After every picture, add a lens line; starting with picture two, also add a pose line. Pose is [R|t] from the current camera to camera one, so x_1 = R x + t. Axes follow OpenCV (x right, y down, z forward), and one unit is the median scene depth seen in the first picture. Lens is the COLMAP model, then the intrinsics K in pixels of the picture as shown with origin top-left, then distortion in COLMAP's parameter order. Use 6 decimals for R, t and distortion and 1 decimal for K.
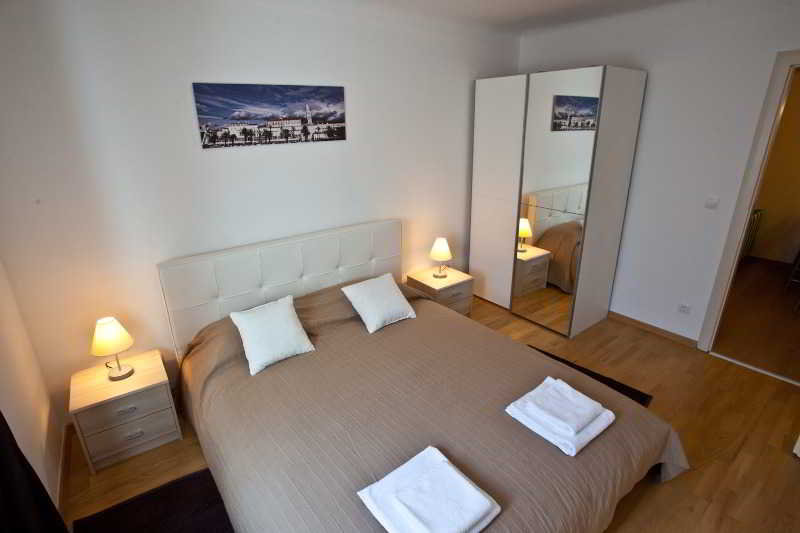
lens RADIAL K [[443.3, 0, 400.0], [0, 443.3, 266.5], [0, 0, 1]] dist [-0.002512, 0.000150]
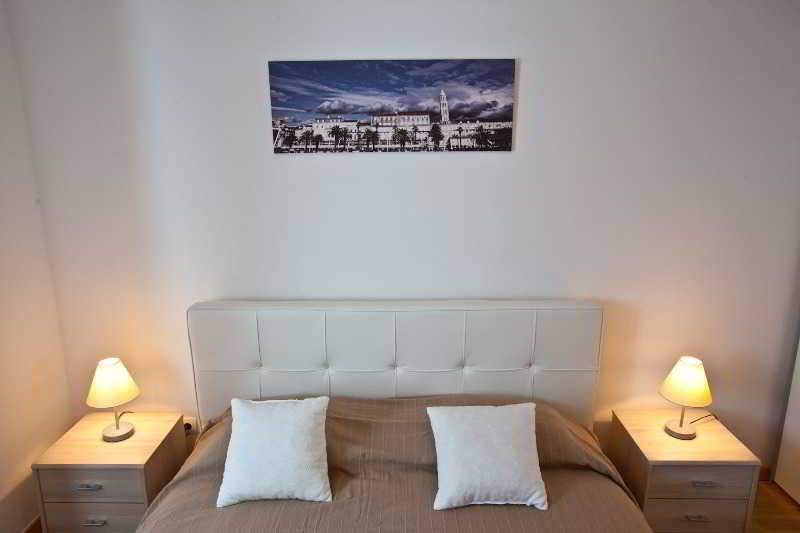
lens RADIAL K [[591.1, 0, 400.0], [0, 591.1, 266.5], [0, 0, 1]] dist [-0.006399, -0.001710]
pose [[0.784006, 0.166255, -0.598075, 0.269290], [-0.207602, 0.978213, -0.000215, -0.122511], [0.585009, 0.124330, 0.801440, 0.362411]]
